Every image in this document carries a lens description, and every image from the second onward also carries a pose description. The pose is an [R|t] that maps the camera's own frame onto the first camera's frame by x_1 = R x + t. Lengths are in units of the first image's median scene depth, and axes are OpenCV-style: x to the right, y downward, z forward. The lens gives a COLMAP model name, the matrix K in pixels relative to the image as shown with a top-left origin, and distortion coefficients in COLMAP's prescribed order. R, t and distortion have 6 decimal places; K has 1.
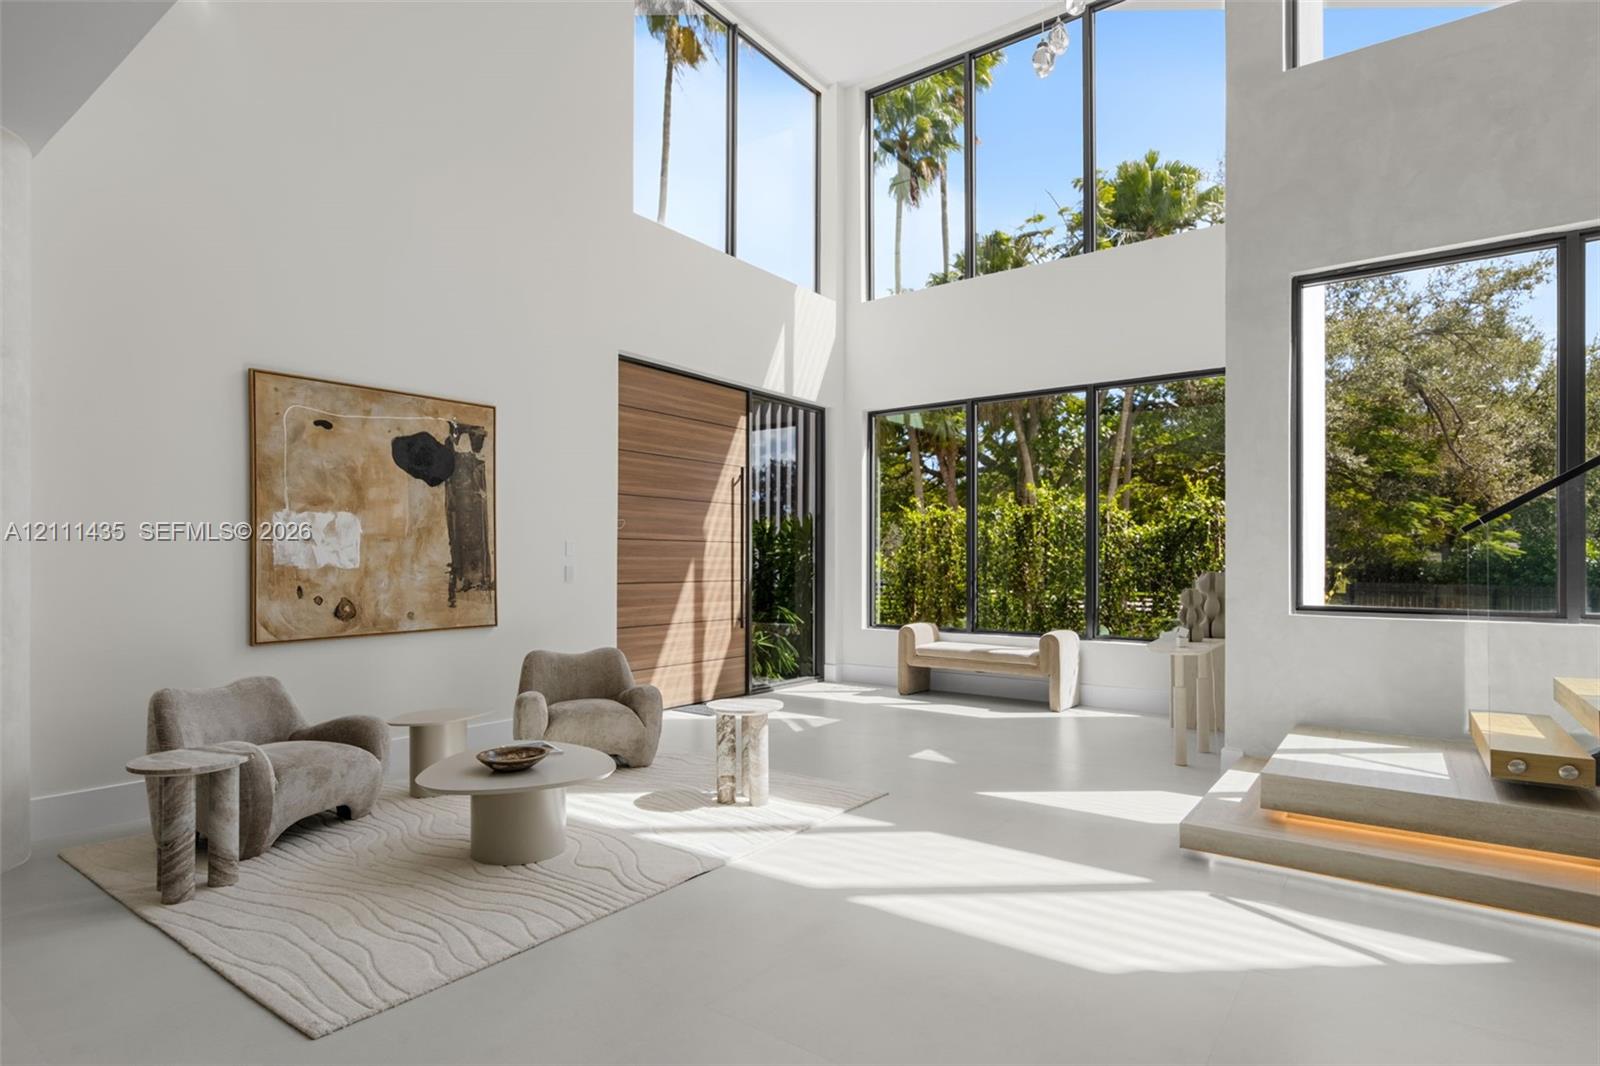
lens RADIAL K [[915.8, 0, 777.4], [0, 915.8, 559.4], [0, 0, 1]] dist [-0.003372, -0.002259]
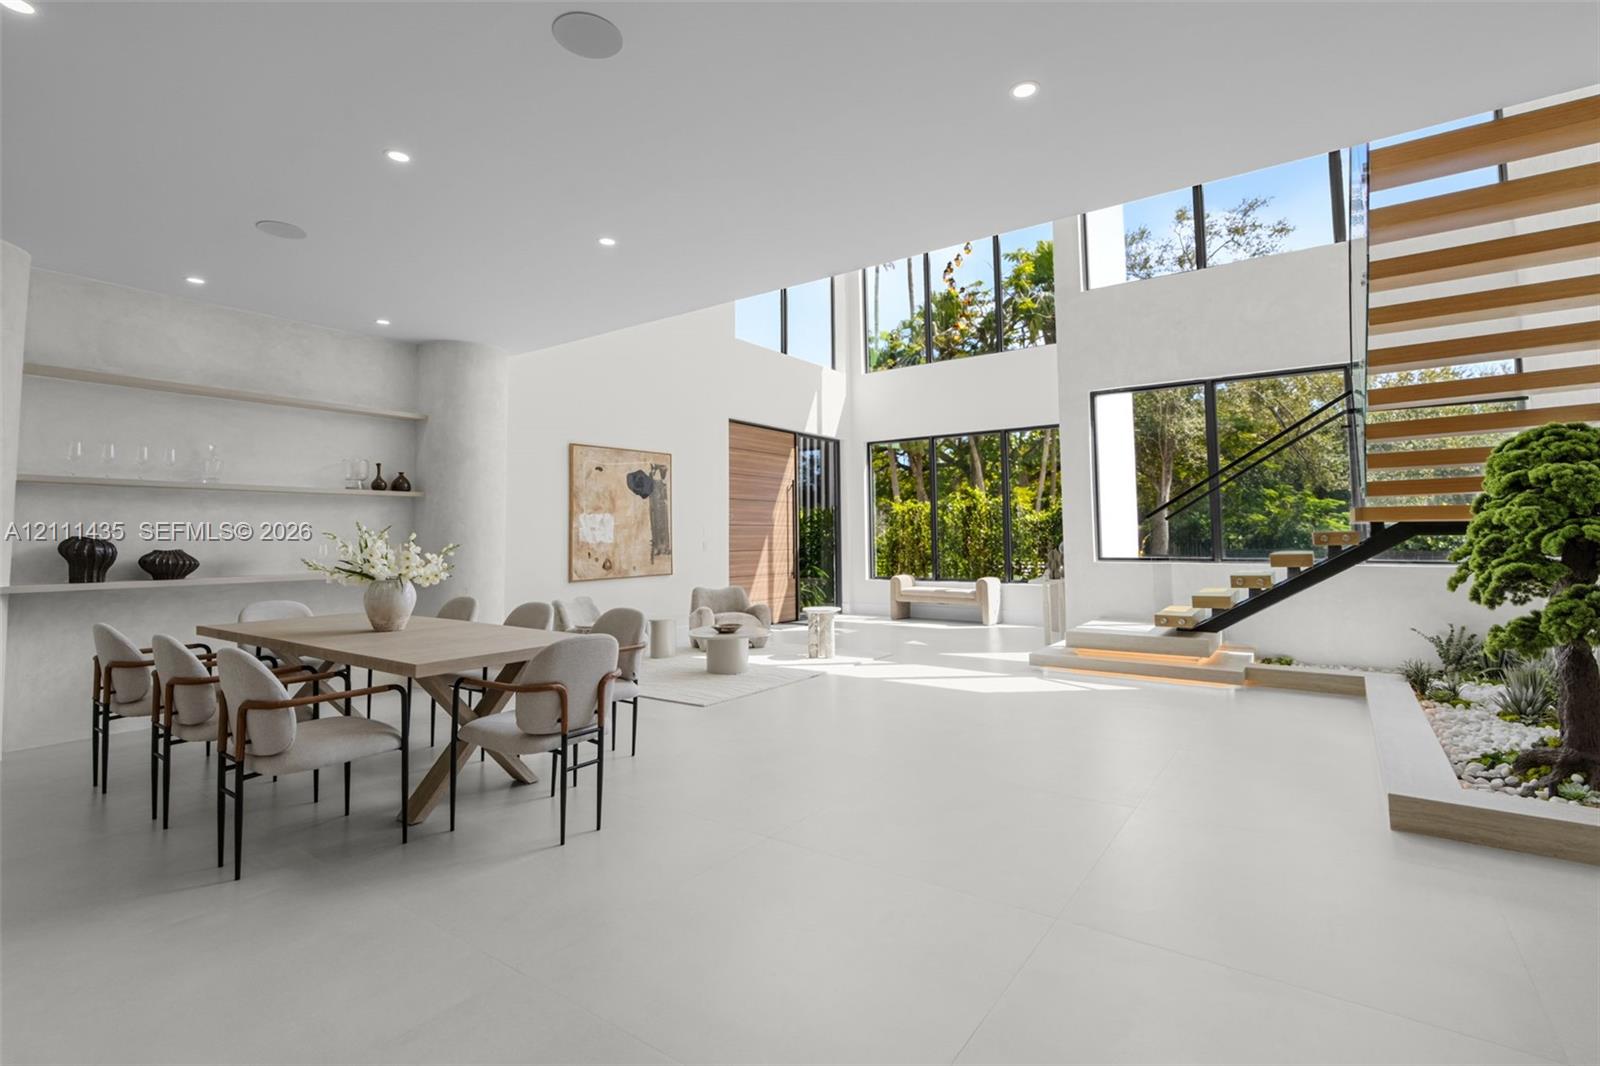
lens RADIAL K [[741.3, 0, 778.7], [0, 741.3, 486.3], [0, 0, 1]] dist [0.001612, 0.000349]
pose [[0.999952, -0.009783, 0.000156, -0.078092], [0.009772, 0.997701, -0.067061, -0.000741], [0.000500, 0.067059, 0.997749, -0.392563]]
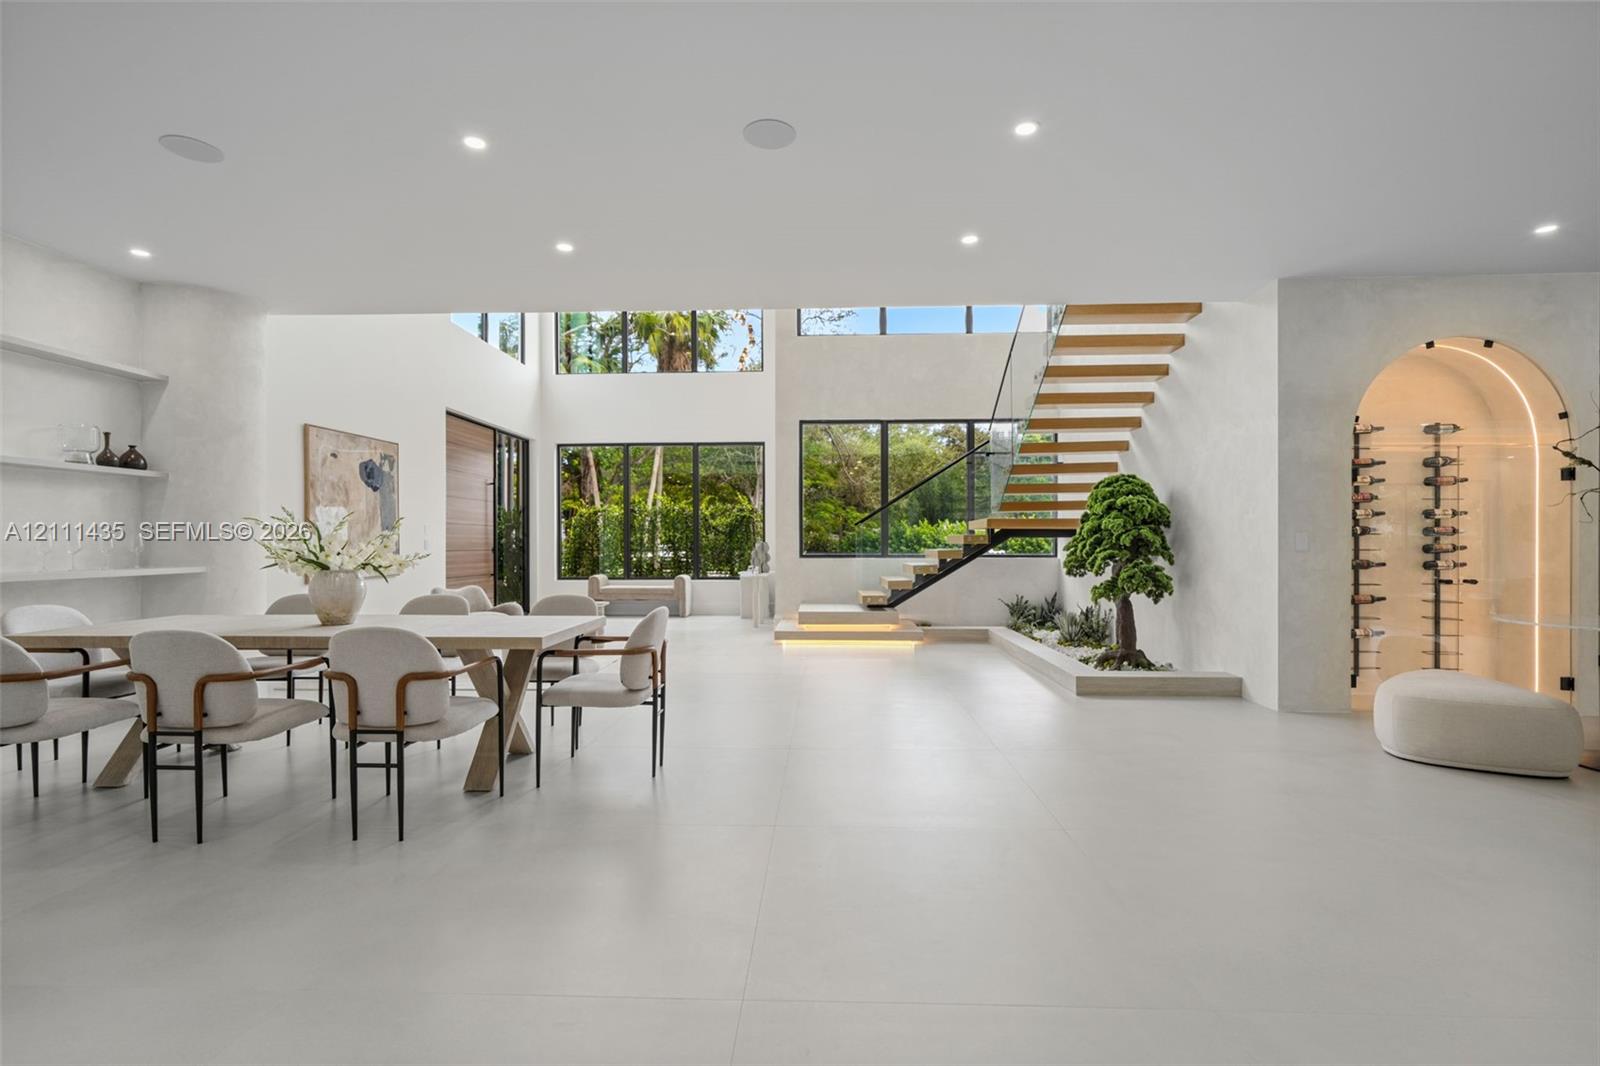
lens RADIAL K [[741.3, 0, 800.3], [0, 741.3, 537.1], [0, 0, 1]] dist [0.001612, 0.000349]
pose [[0.837474, 0.001015, 0.546476, -0.358492], [0.001429, 0.999991, -0.004047, 0.008091], [-0.546475, 0.004170, 0.837465, -0.437501]]
